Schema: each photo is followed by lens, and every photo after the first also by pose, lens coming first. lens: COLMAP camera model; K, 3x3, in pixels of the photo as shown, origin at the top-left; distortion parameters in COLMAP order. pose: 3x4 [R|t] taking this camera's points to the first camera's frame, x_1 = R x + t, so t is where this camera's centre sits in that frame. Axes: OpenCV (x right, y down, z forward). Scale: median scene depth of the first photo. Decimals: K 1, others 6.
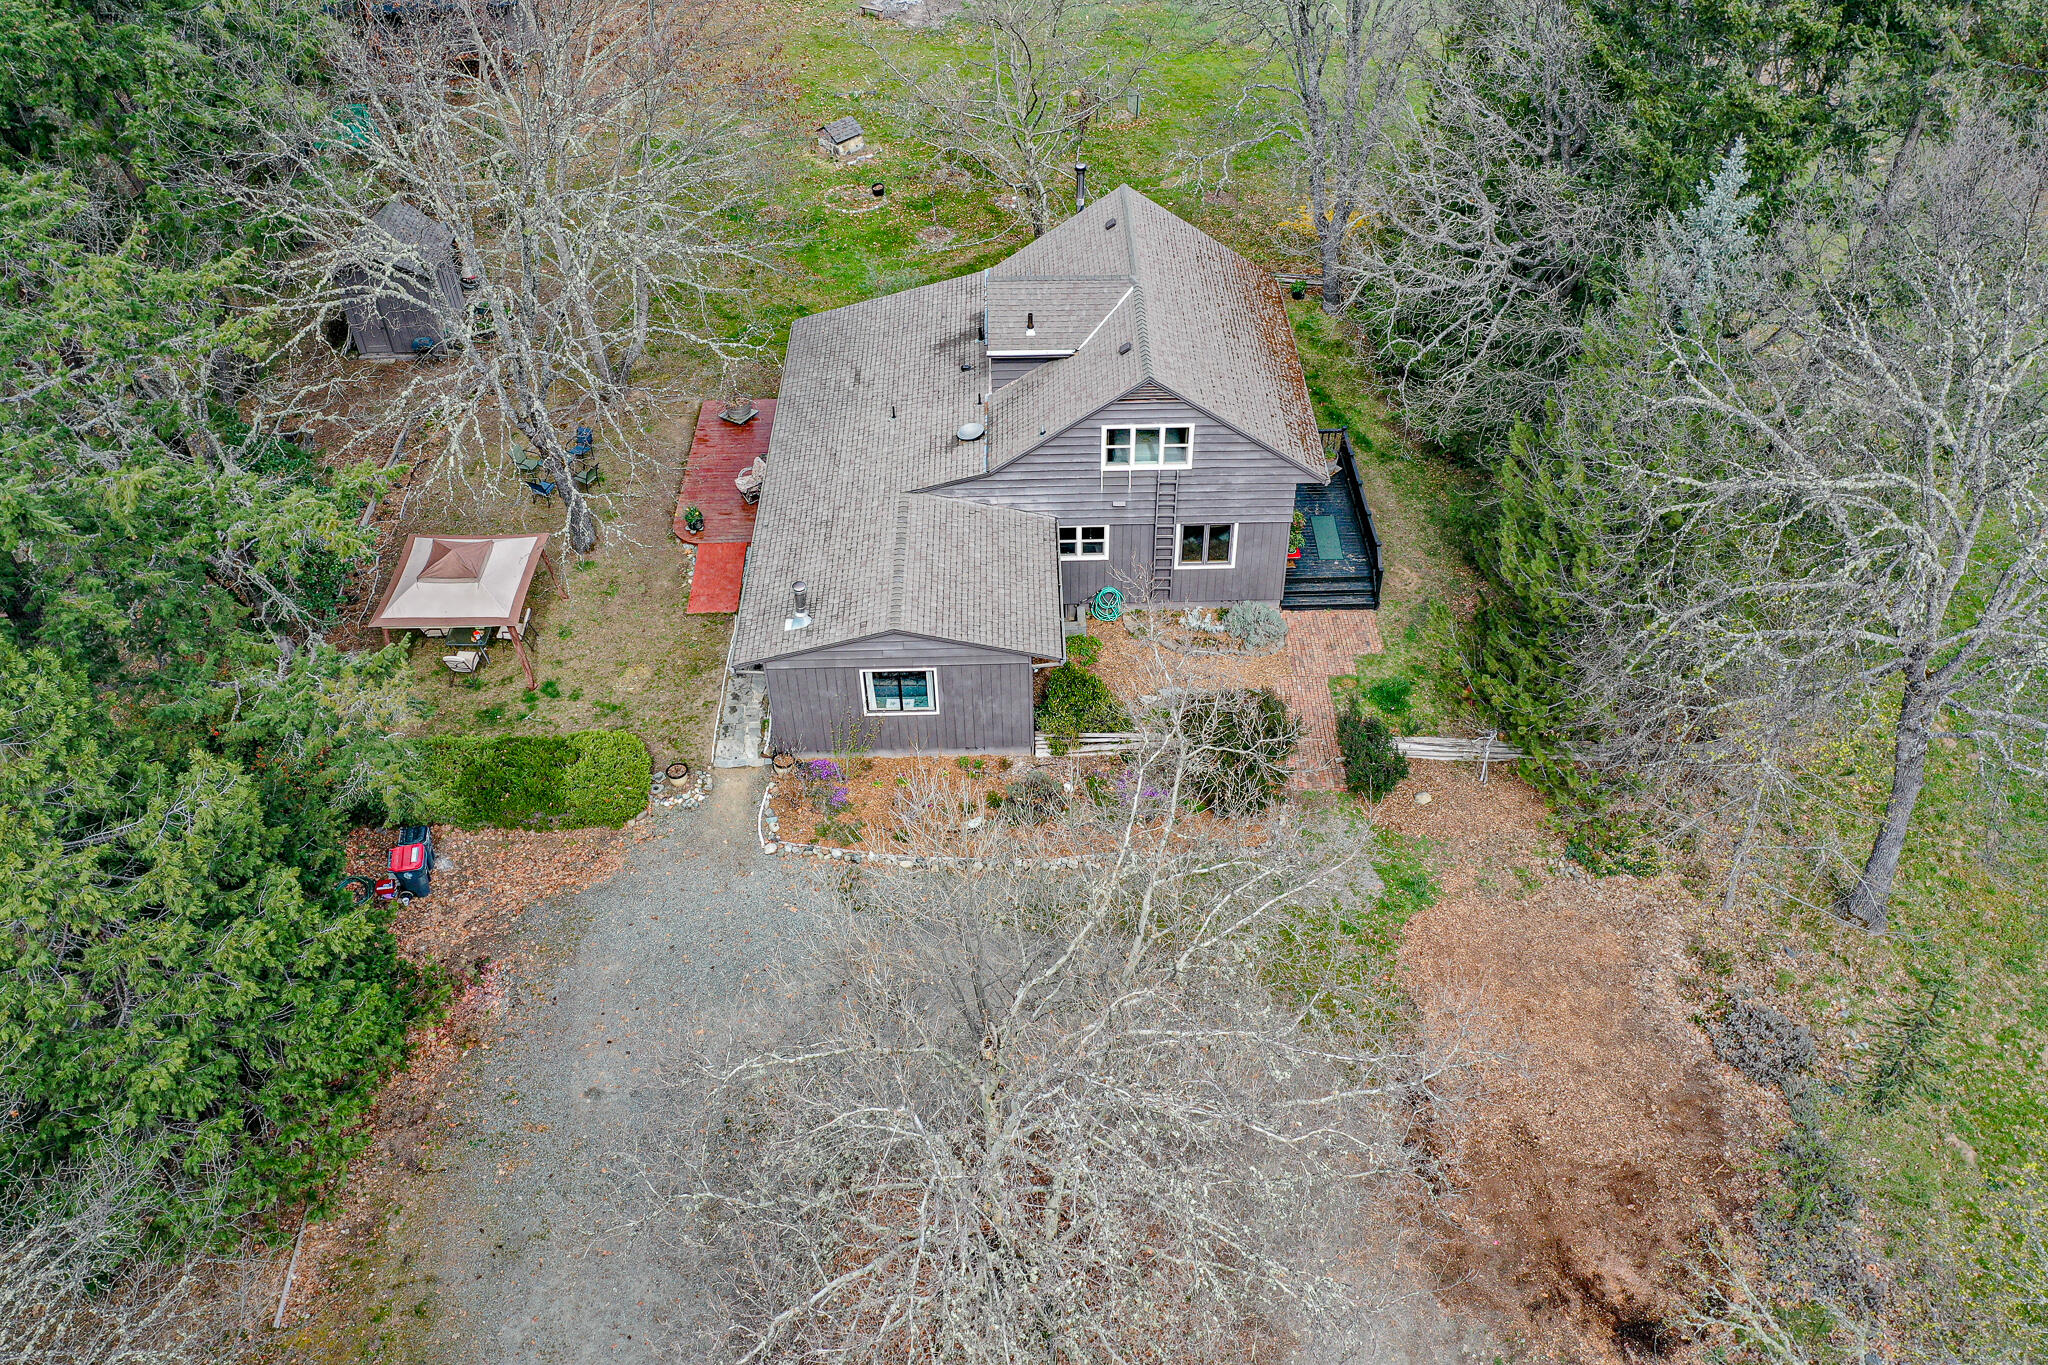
lens RADIAL K [[1652.6, 0, 1024.0], [0, 1652.6, 682.5], [0, 0, 1]] dist [0.012890, -0.001514]
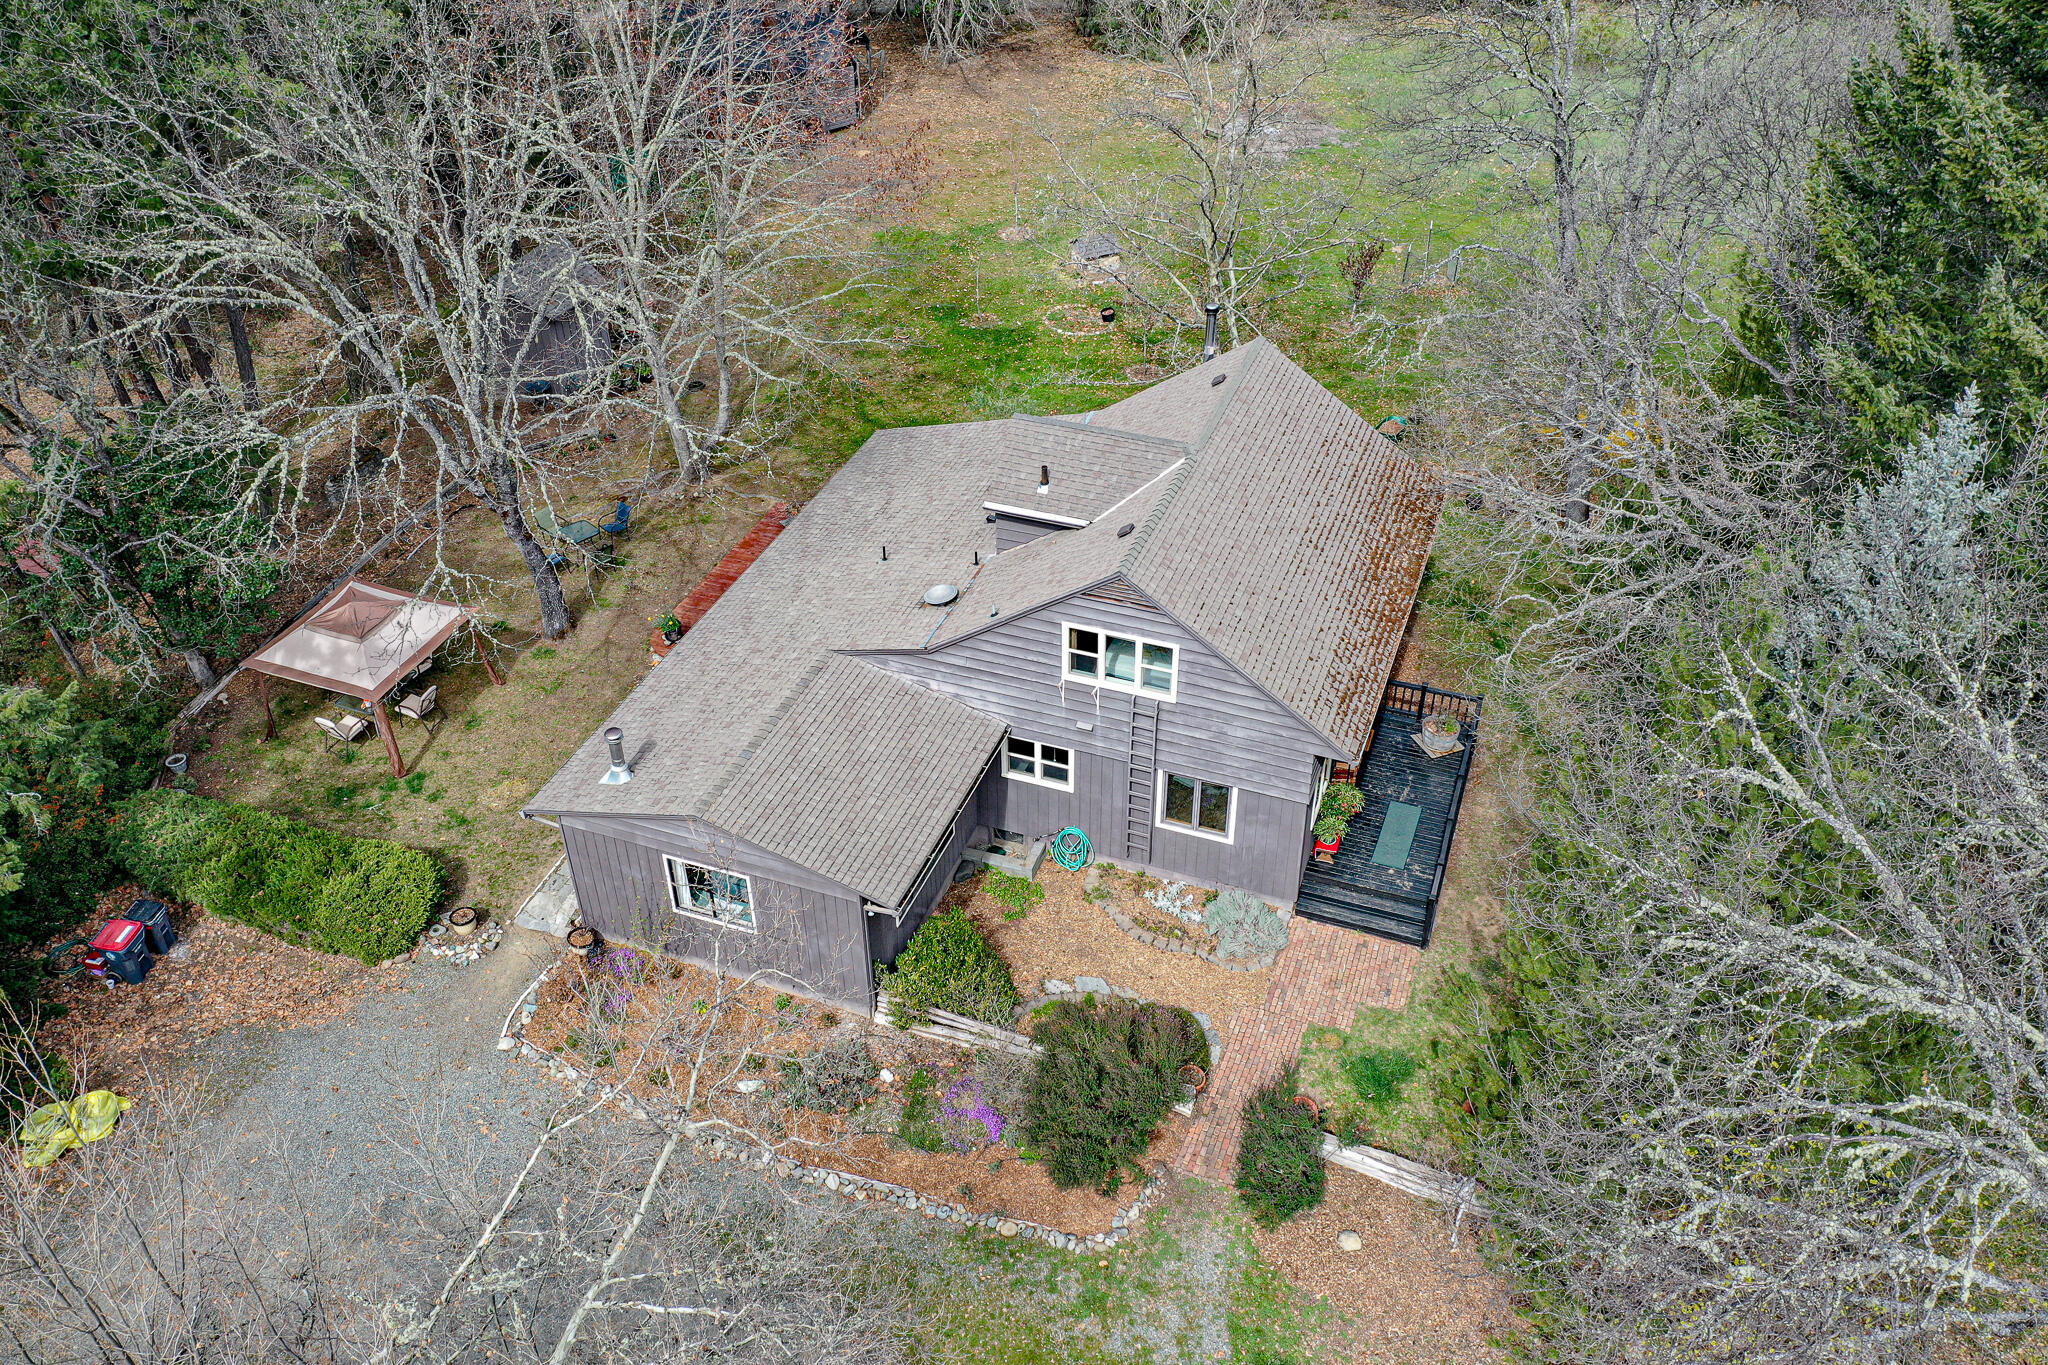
lens RADIAL K [[1652.6, 0, 1024.0], [0, 1652.6, 682.5], [0, 0, 1]] dist [0.012890, -0.001514]
pose [[0.931471, 0.223756, -0.286871, 0.250447], [-0.247246, 0.967765, -0.047966, -0.085268], [0.266891, 0.115607, 0.956768, 0.262446]]
